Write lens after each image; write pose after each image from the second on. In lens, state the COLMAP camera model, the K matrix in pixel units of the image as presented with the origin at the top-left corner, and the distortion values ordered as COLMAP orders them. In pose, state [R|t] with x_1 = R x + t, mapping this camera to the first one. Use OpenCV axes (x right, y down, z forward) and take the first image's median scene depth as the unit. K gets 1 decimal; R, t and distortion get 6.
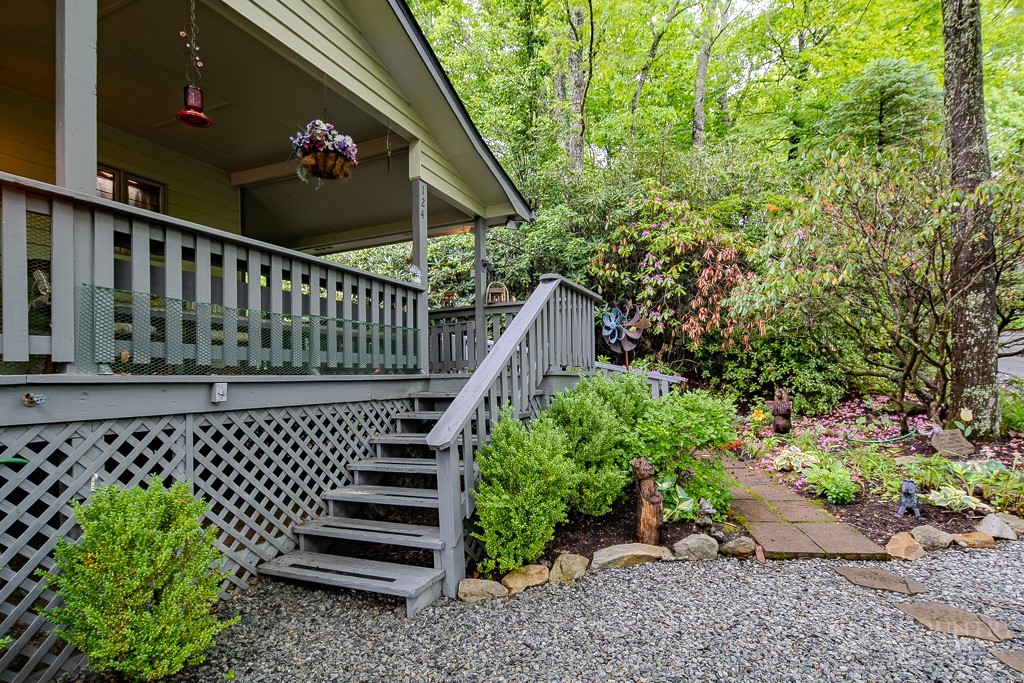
lens RADIAL K [[512.7, 0, 510.1], [0, 512.7, 368.0], [0, 0, 1]] dist [0.000345, -0.000225]
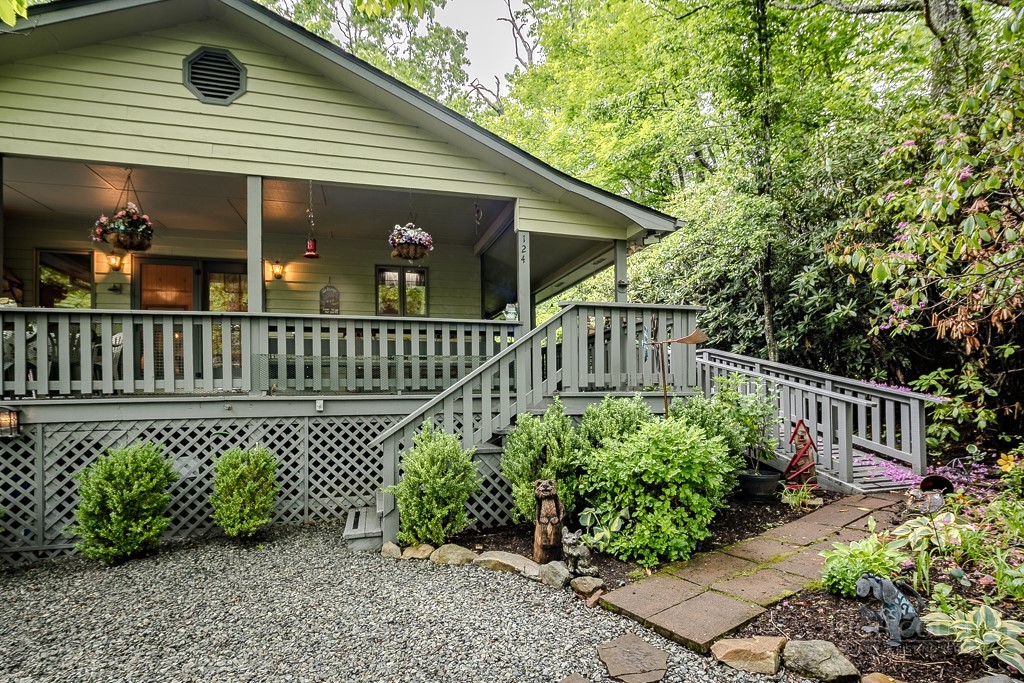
lens RADIAL K [[519.1, 0, 518.9], [0, 519.1, 386.0], [0, 0, 1]] dist [0.000671, 0.000028]
pose [[0.653008, 0.000066, -0.757351, 1.170624], [0.012704, 0.999858, 0.011040, -0.029240], [0.757244, -0.016831, 0.652915, 0.317249]]
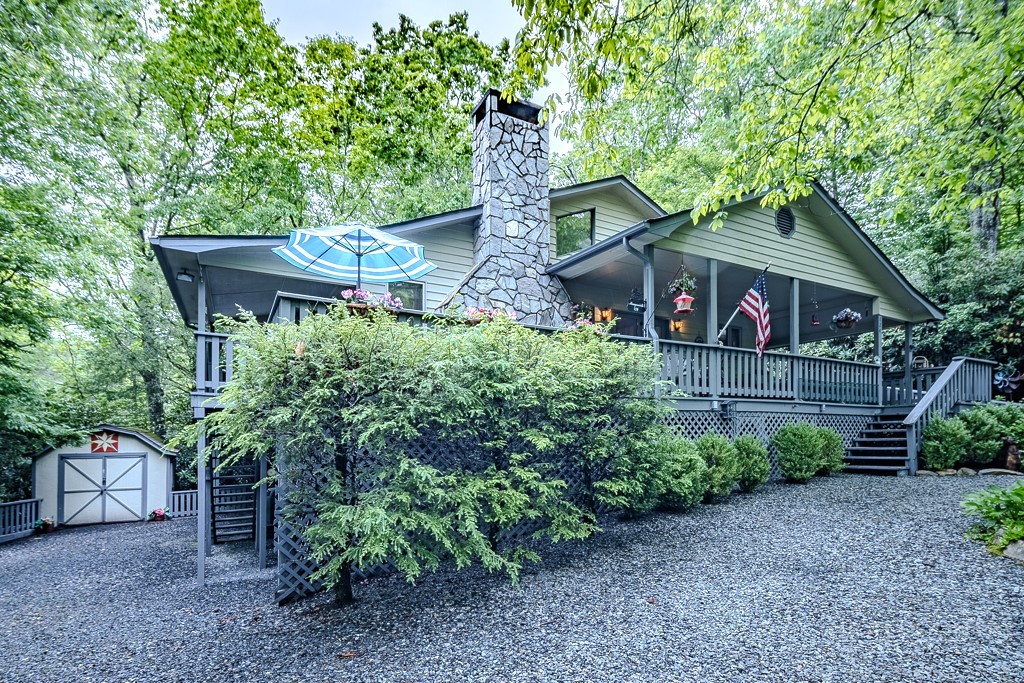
lens RADIAL K [[510.2, 0, 511.7], [0, 510.2, 427.1], [0, 0, 1]] dist [0.000135, -0.000940]
pose [[0.800269, 0.008309, -0.599584, -0.191903], [-0.003644, 0.999953, 0.008993, 0.139143], [0.599631, -0.005012, 0.800261, -2.560560]]
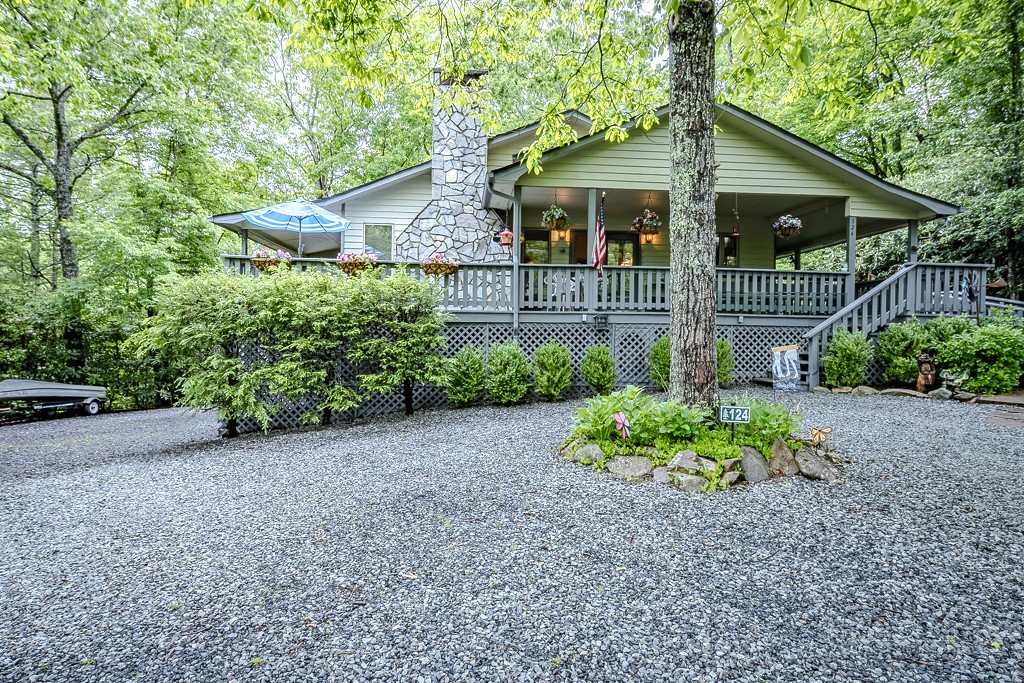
lens RADIAL K [[524.4, 0, 515.9], [0, 524.4, 335.7], [0, 0, 1]] dist [0.002010, -0.000024]
pose [[0.495230, 0.028199, -0.868304, 1.485727], [-0.010957, 0.999596, 0.026214, 0.074330], [0.868693, -0.003467, 0.495339, -1.730658]]
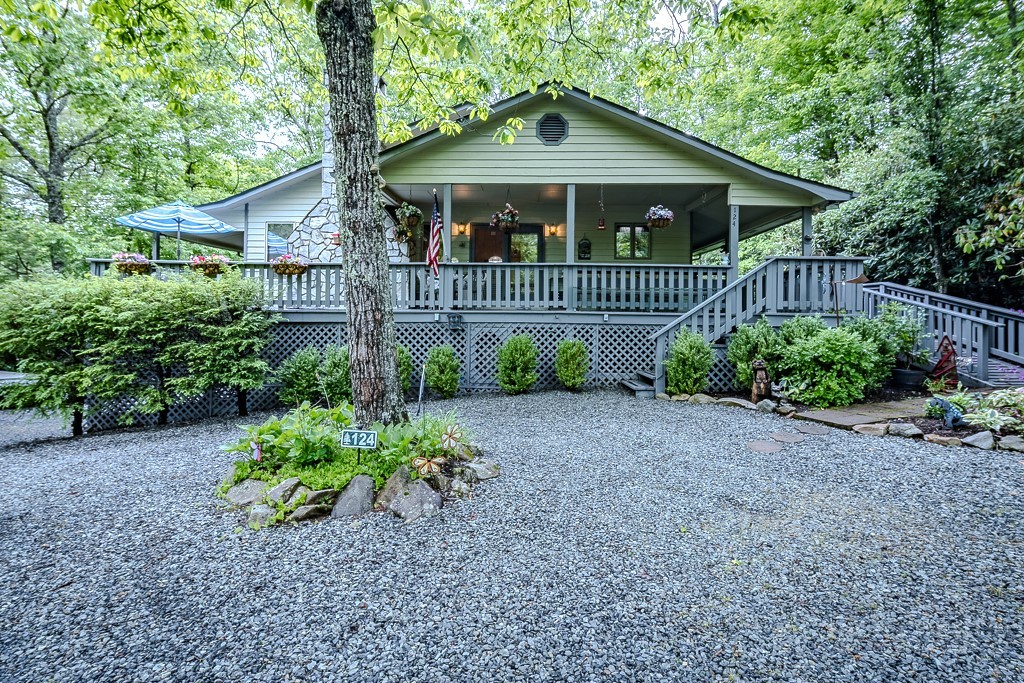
lens RADIAL K [[523.6, 0, 515.2], [0, 523.6, 308.7], [0, 0, 1]] dist [0.001818, 0.000147]
pose [[0.396375, 0.007936, -0.918054, 1.910824], [-0.005688, 0.999965, 0.006188, -0.018835], [0.918071, 0.002769, 0.396406, -0.667077]]
